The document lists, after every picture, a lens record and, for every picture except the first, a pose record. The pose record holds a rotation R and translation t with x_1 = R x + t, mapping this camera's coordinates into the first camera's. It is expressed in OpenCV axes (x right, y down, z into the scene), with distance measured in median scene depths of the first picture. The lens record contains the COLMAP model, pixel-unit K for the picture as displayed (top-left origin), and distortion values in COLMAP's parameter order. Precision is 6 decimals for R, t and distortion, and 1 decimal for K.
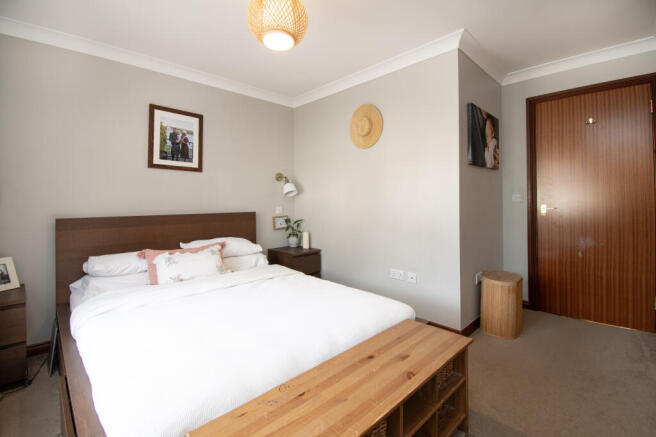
lens RADIAL K [[301.0, 0, 327.2], [0, 301.0, 202.1], [0, 0, 1]] dist [-0.004619, -0.002125]
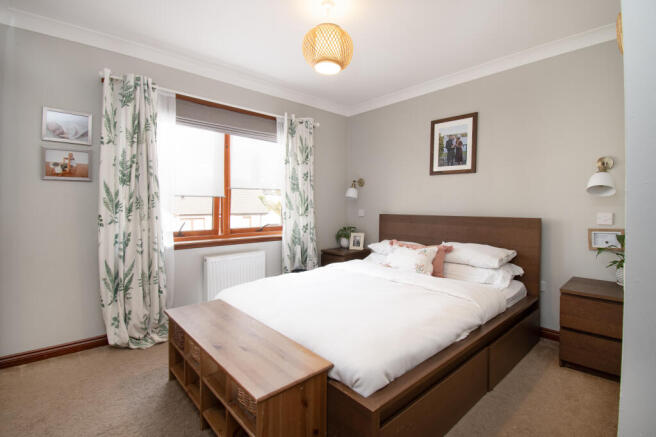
lens RADIAL K [[301.0, 0, 324.7], [0, 301.0, 213.0], [0, 0, 1]] dist [-0.004619, -0.002125]
pose [[-0.041248, 0.035401, -0.998522, 0.580825], [-0.000123, 0.999372, 0.035437, -0.007196], [0.999149, 0.001584, -0.041218, 0.587626]]
